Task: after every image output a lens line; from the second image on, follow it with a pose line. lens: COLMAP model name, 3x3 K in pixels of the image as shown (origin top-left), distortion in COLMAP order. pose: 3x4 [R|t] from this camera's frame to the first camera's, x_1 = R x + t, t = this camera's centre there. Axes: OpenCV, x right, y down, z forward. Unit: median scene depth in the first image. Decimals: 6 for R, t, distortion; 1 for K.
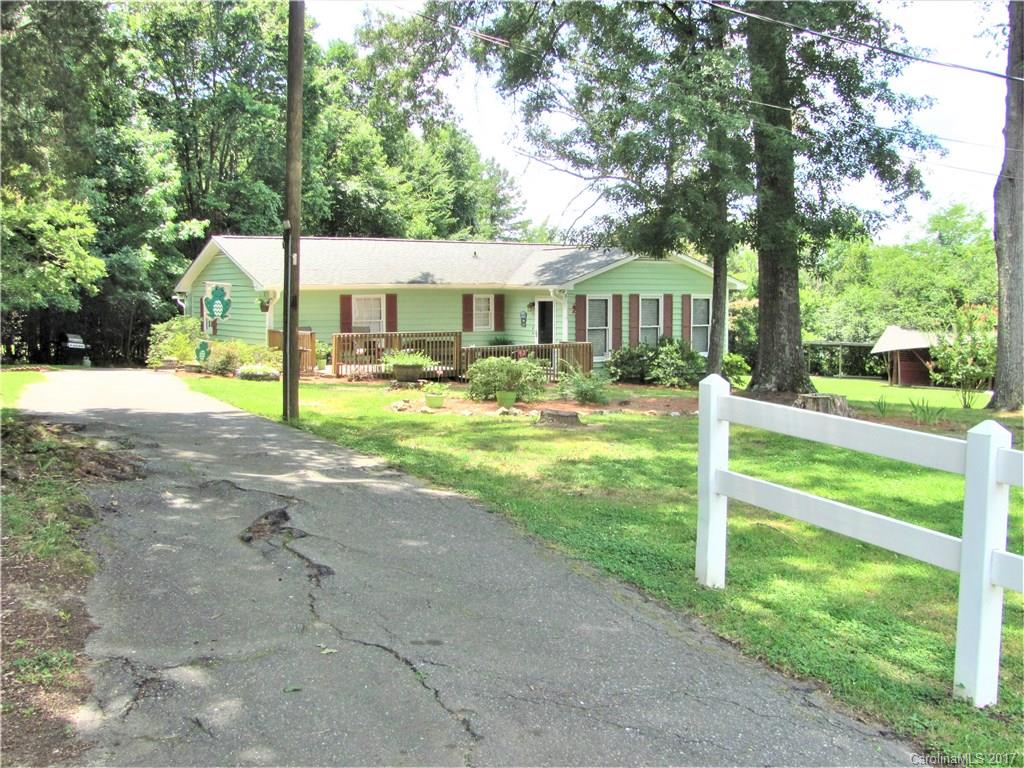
lens RADIAL K [[1072.3, 0, 511.5], [0, 1072.3, 388.2], [0, 0, 1]] dist [-0.063466, 0.000000]
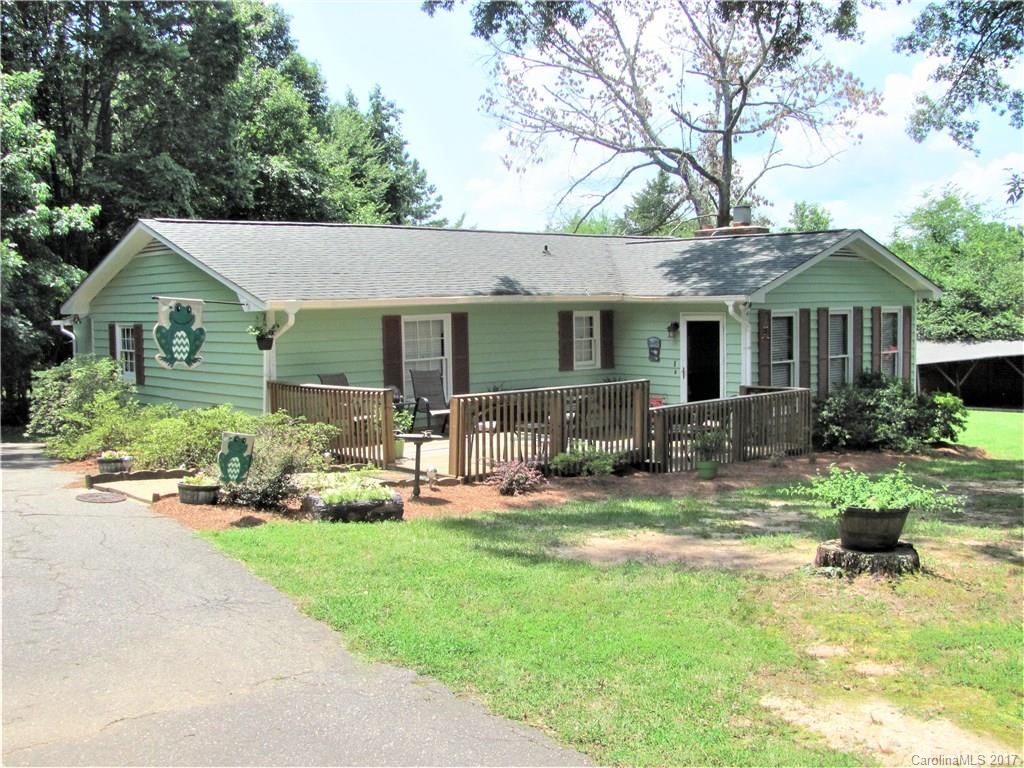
lens RADIAL K [[1072.3, 0, 511.5], [0, 1072.3, 388.2], [0, 0, 1]] dist [-0.063466, 0.000000]
pose [[0.987713, -0.027990, 0.153751, -0.146496], [0.029479, 0.999538, -0.007415, -0.033787], [-0.153472, 0.011856, 0.988082, 0.335359]]
